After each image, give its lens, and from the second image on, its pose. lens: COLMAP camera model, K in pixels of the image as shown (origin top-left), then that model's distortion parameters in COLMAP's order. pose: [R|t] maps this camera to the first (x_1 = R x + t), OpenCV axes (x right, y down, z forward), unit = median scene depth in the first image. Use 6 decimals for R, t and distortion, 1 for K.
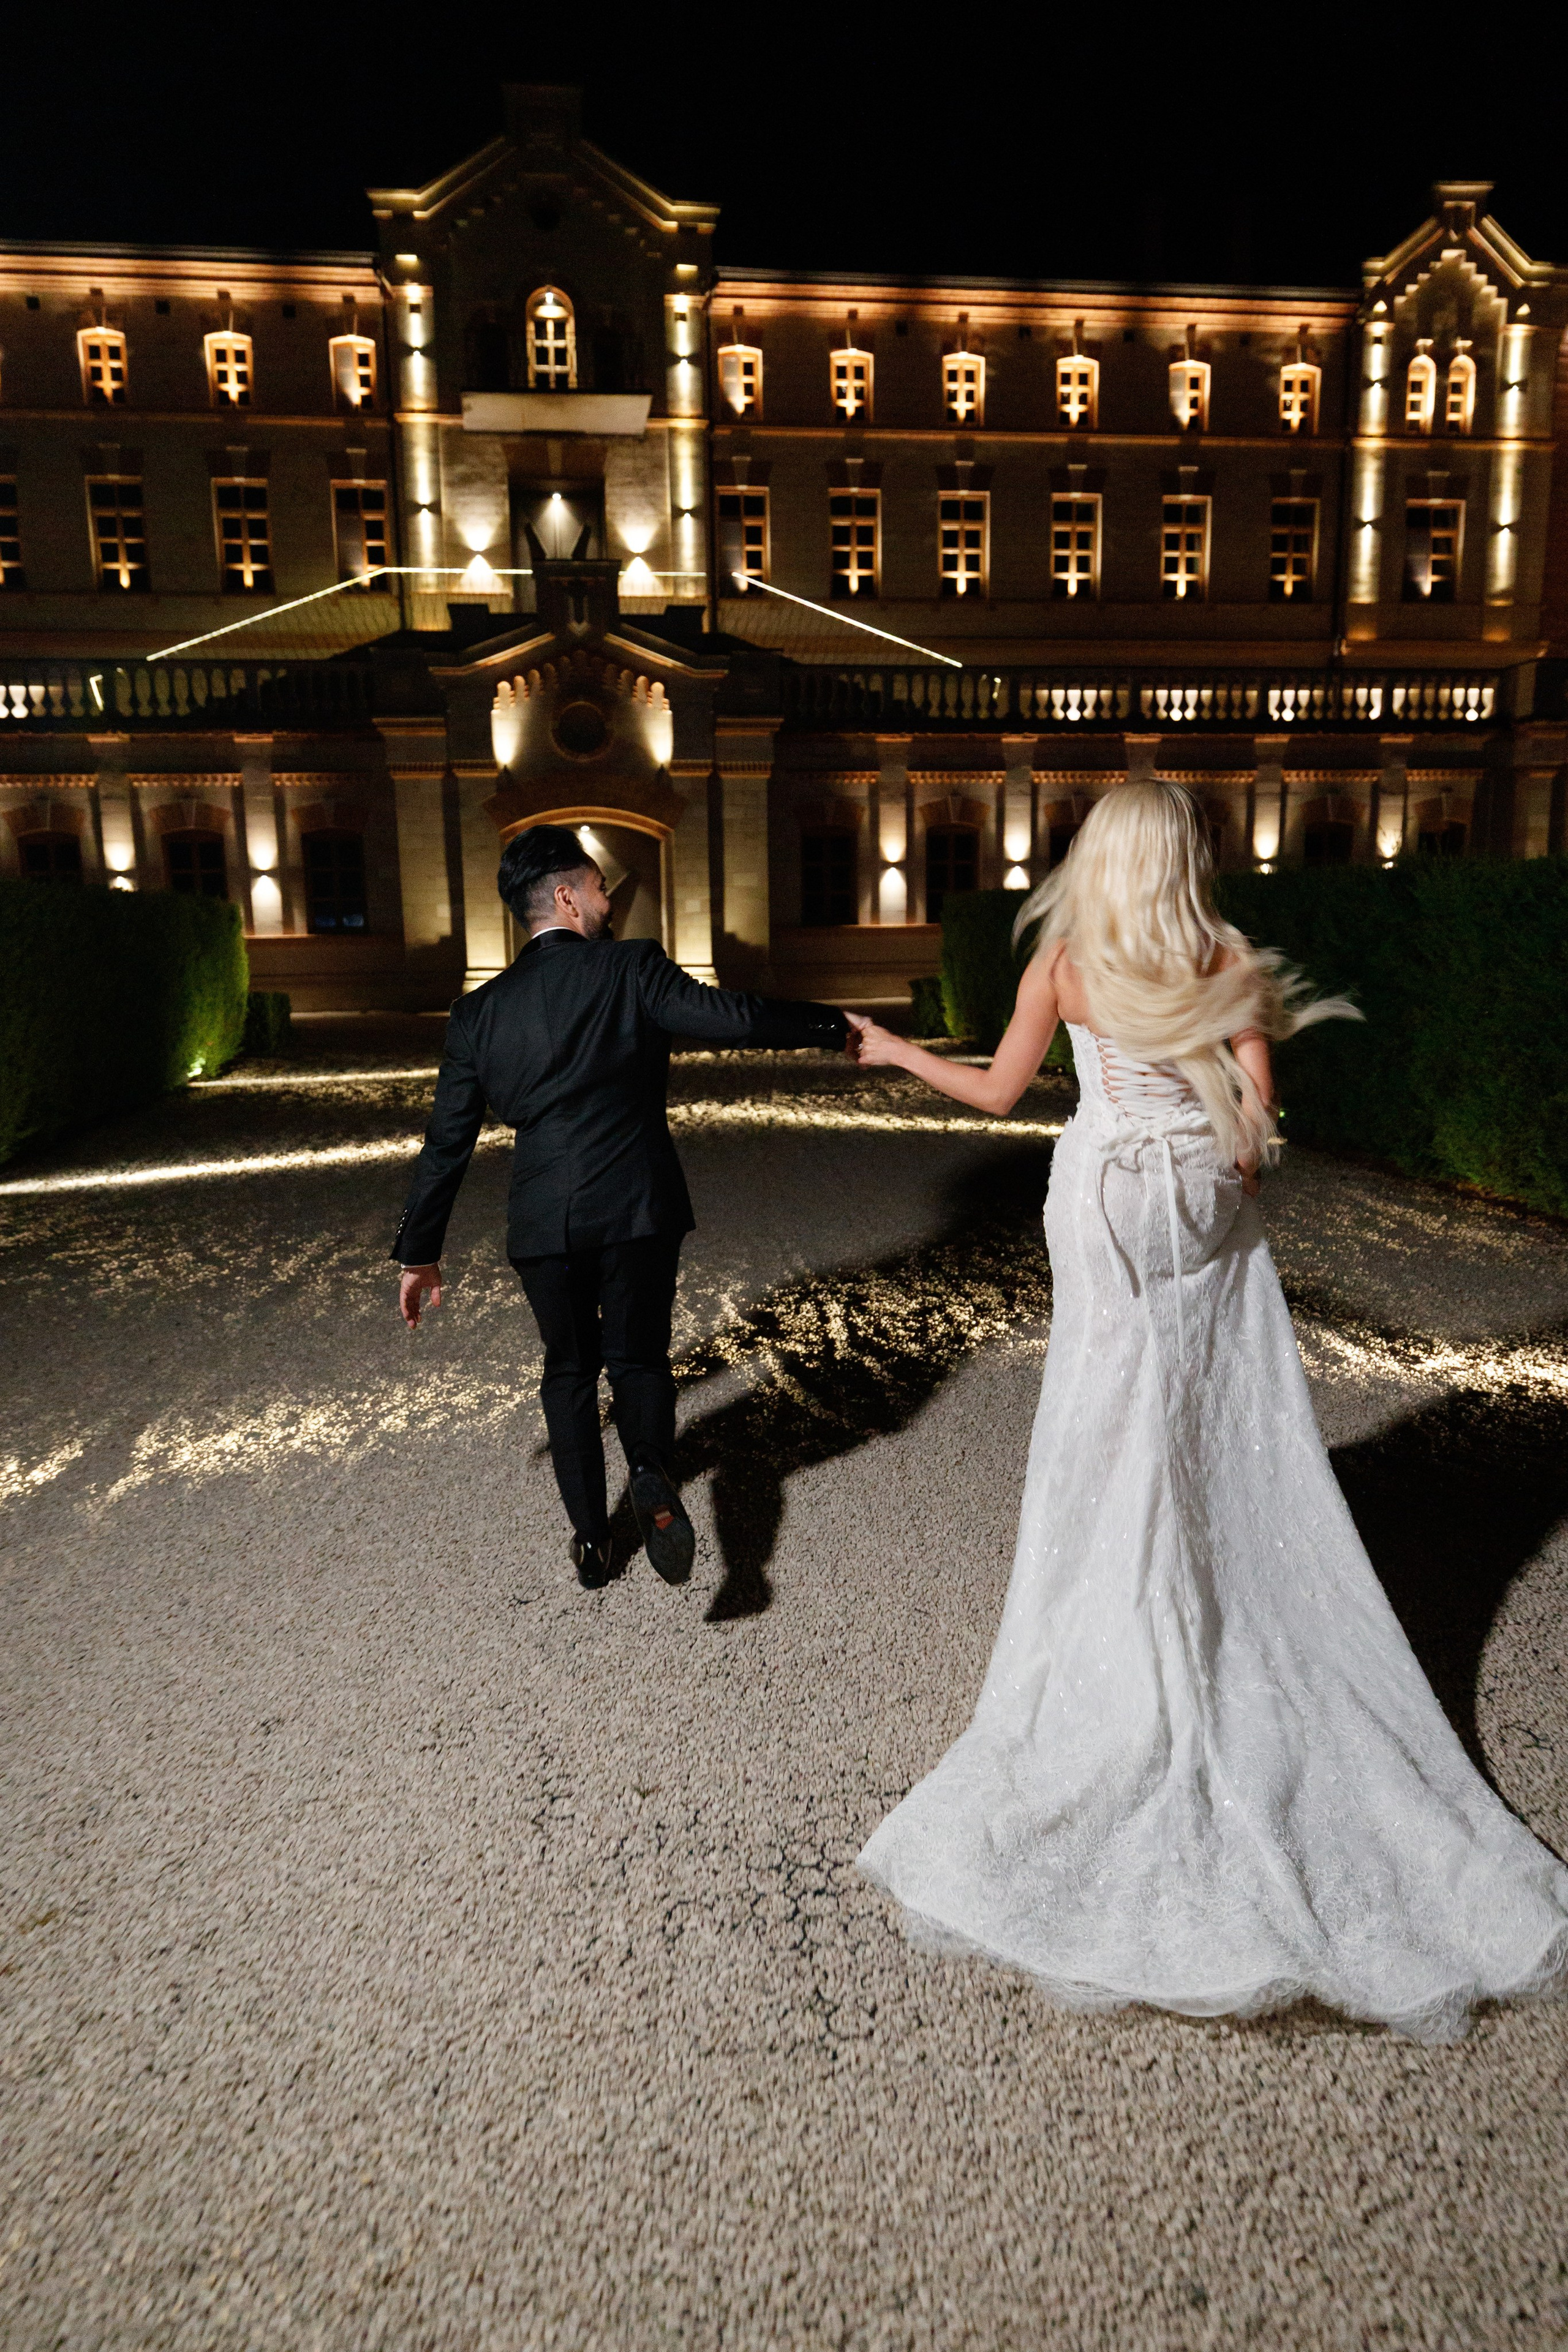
lens RADIAL K [[1452.4, 0, 738.7], [0, 1452.4, 1232.3], [0, 0, 1]] dist [-0.004764, 0.000316]
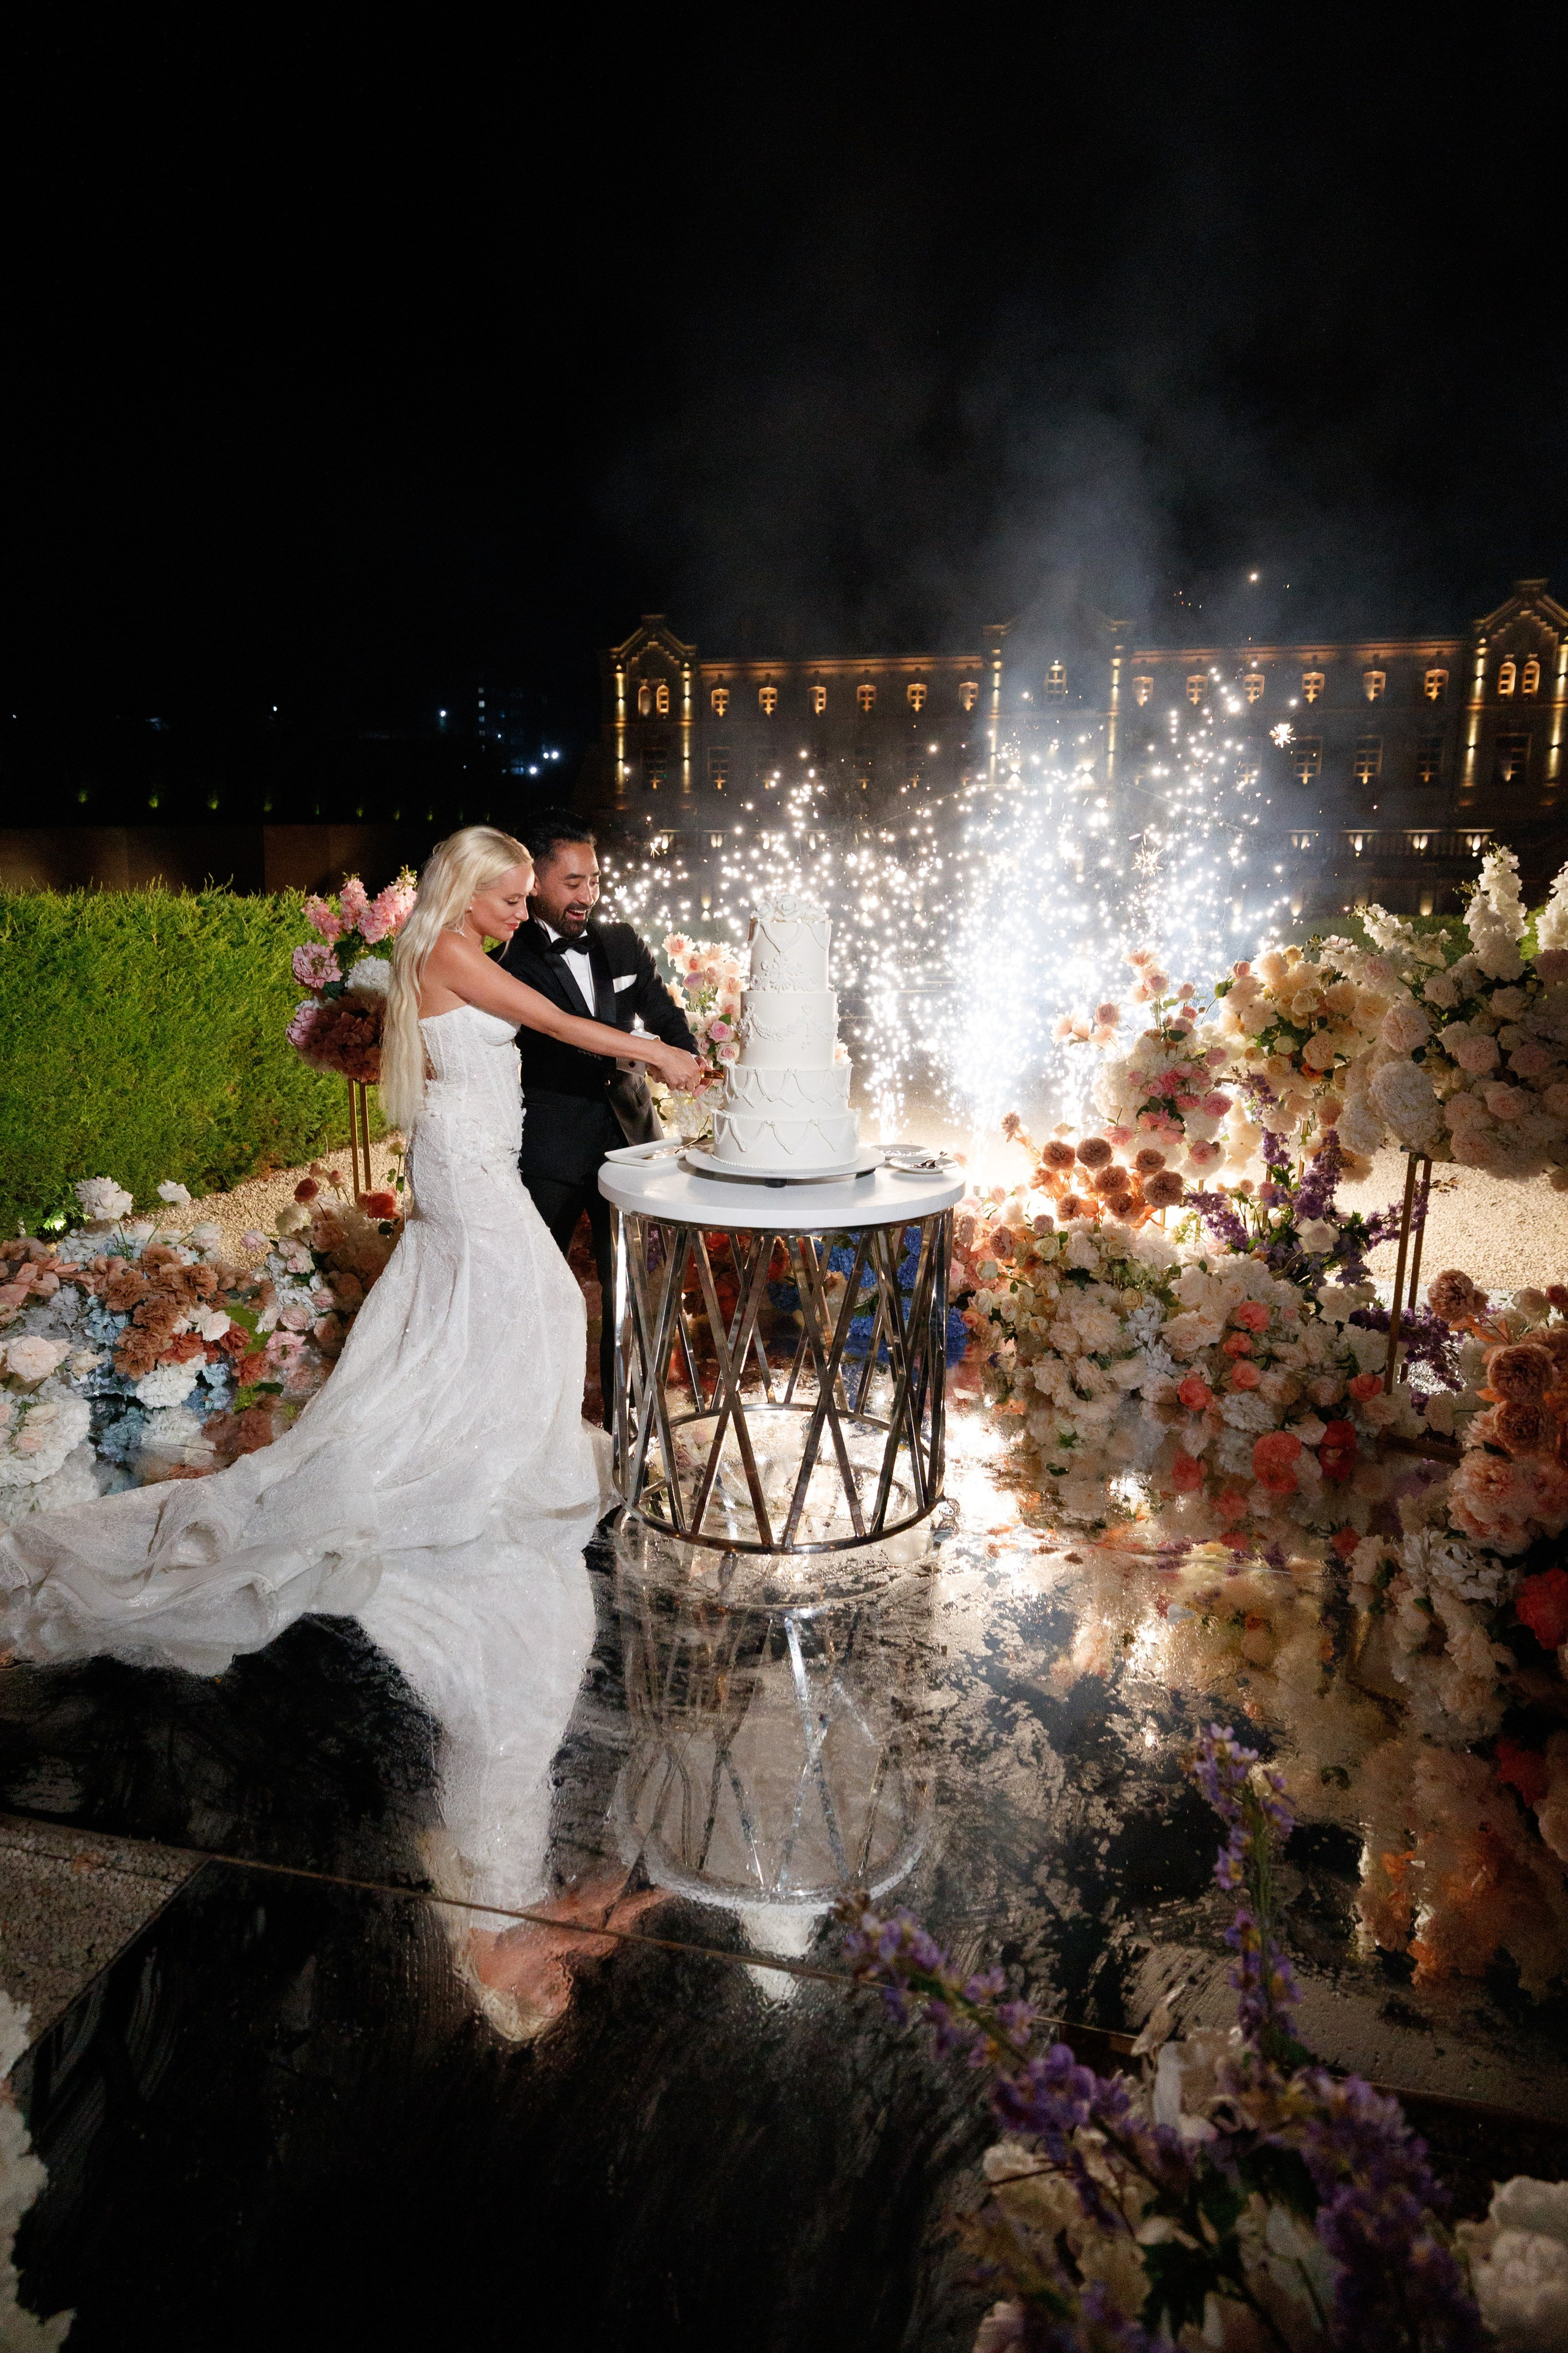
lens RADIAL K [[1206.7, 0, 786.0], [0, 1206.7, 1152.6], [0, 0, 1]] dist [-0.010294, 0.000859]
pose [[0.940148, 0.091501, -0.328252, 0.157318], [-0.100789, 0.994843, -0.011356, 0.181097], [0.325520, 0.043760, 0.944522, -0.872376]]
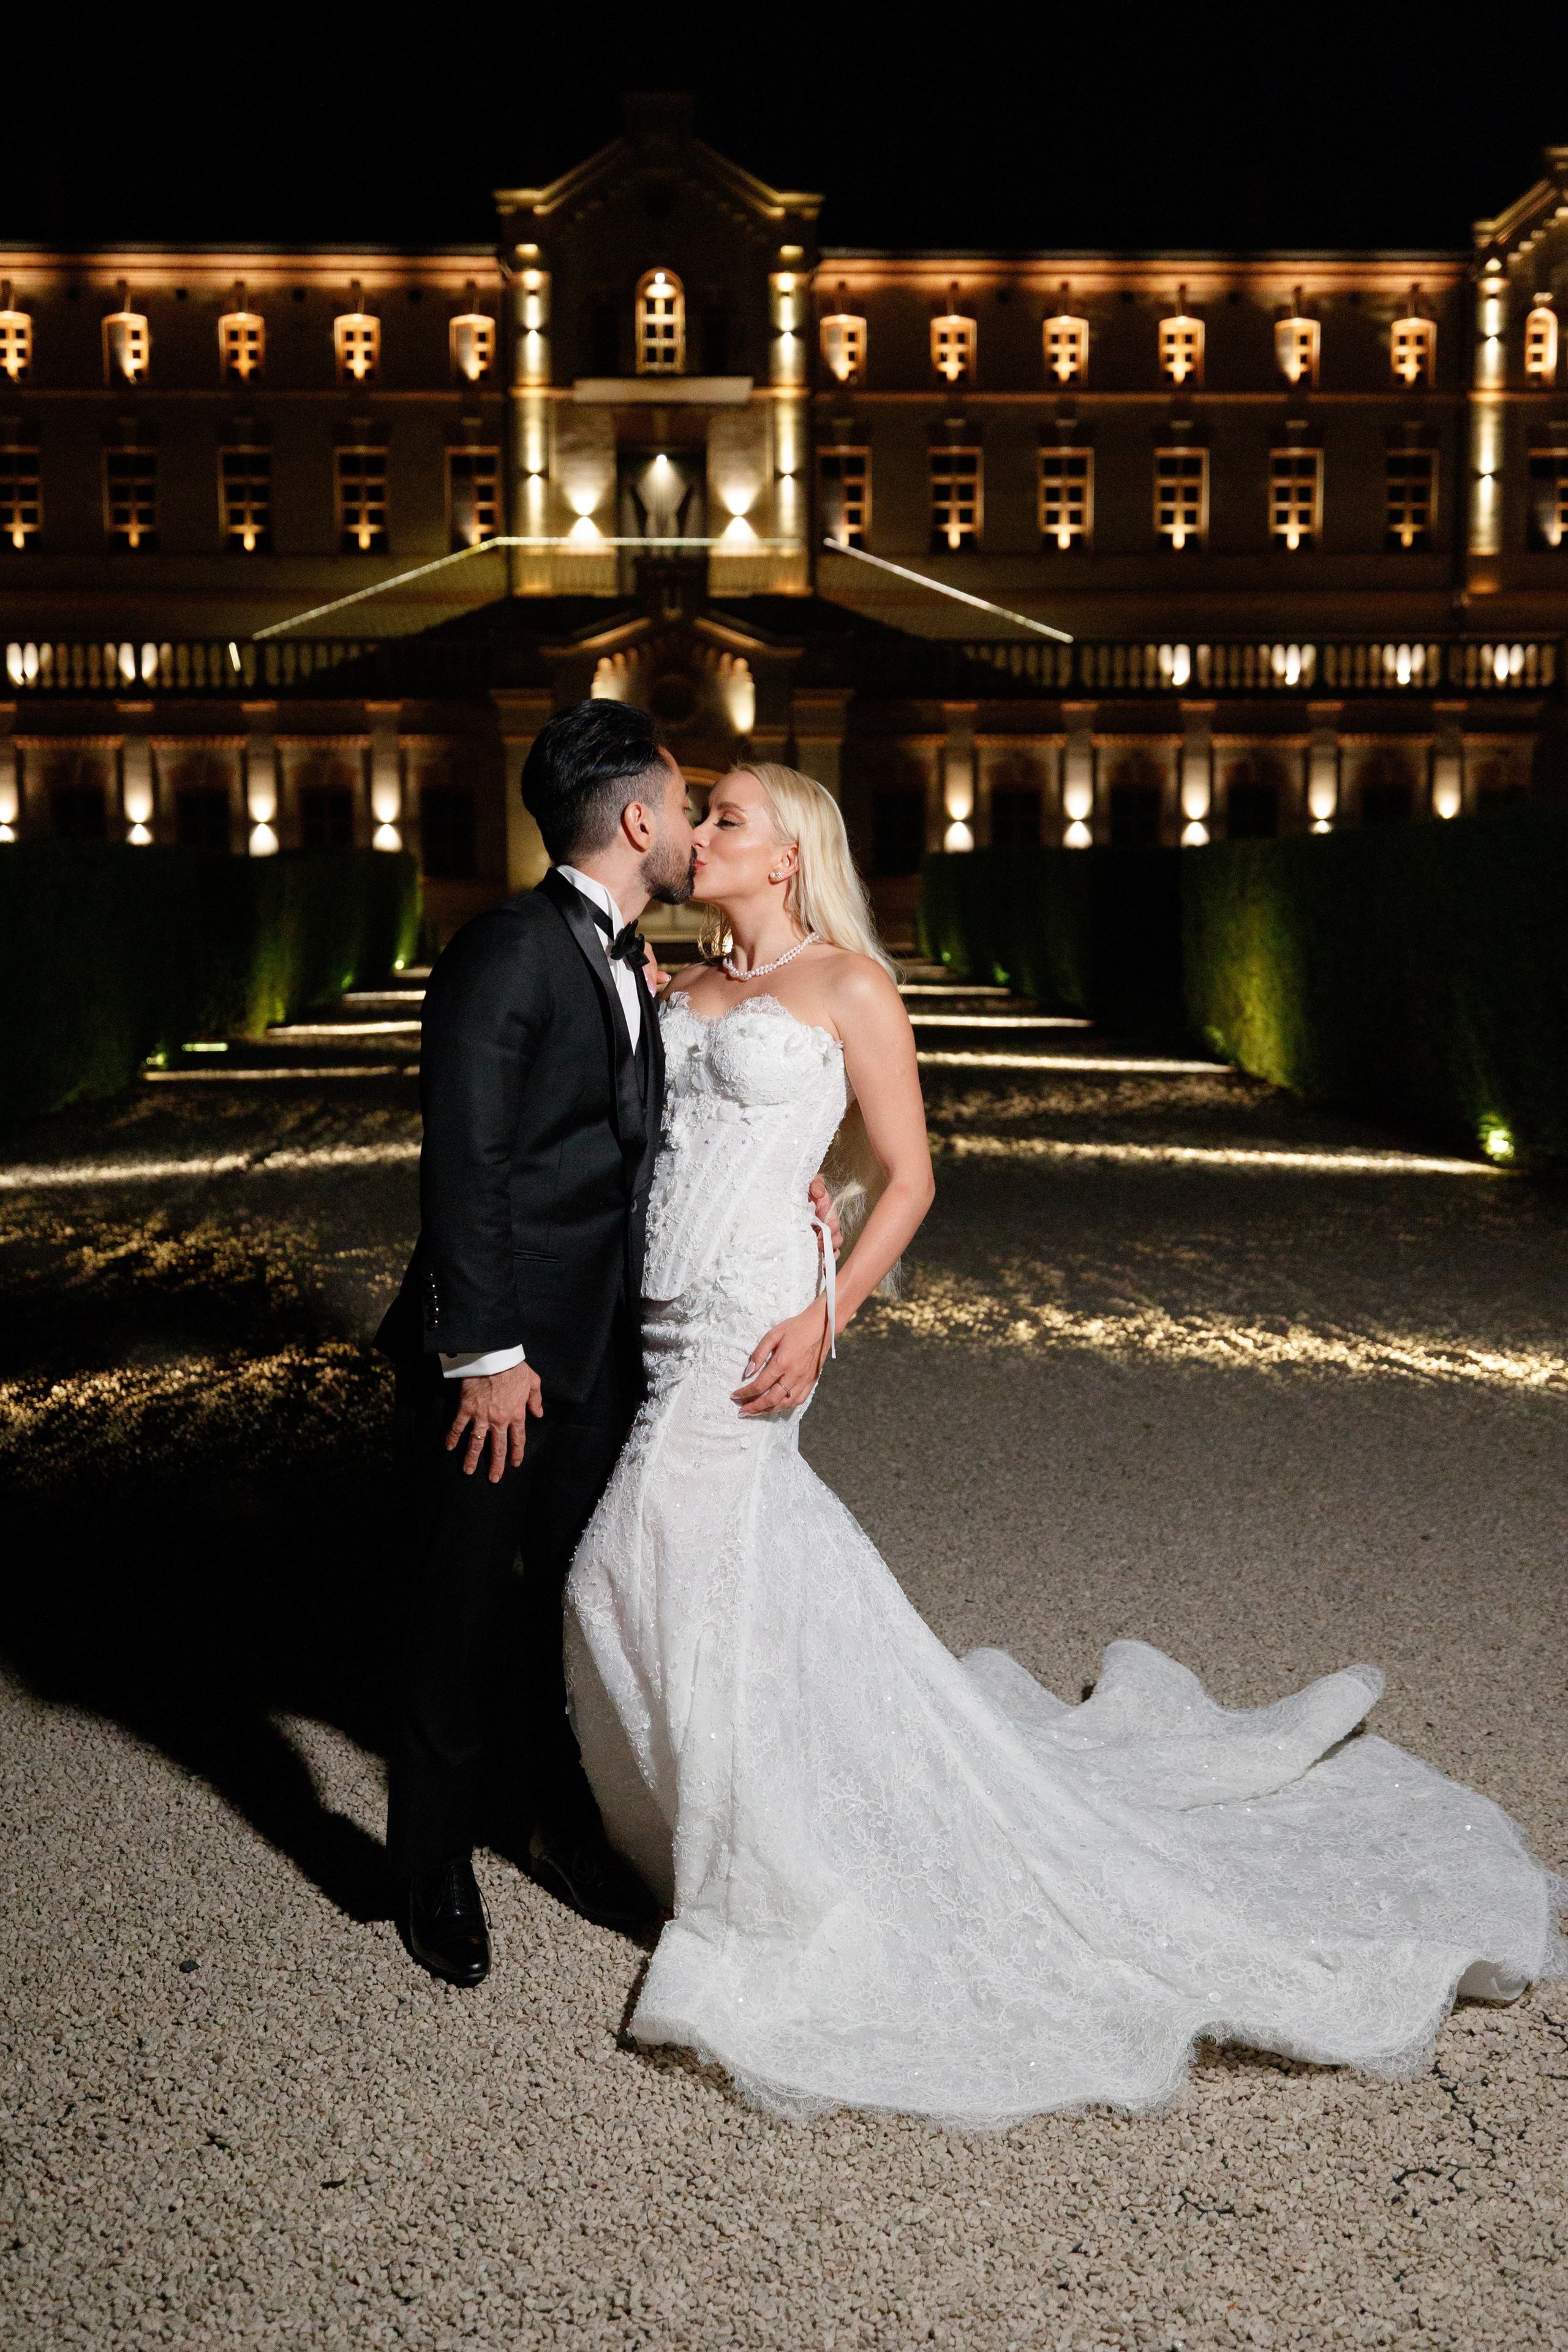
lens RADIAL K [[2284.4, 0, 765.9], [0, 2284.4, 1184.5], [0, 0, 1]] dist [-0.001771, 0.003859]
pose [[0.996614, 0.022436, -0.079099, 0.088797], [-0.028095, 0.997068, -0.071177, 0.119156], [0.077270, 0.073158, 0.994322, -0.572790]]
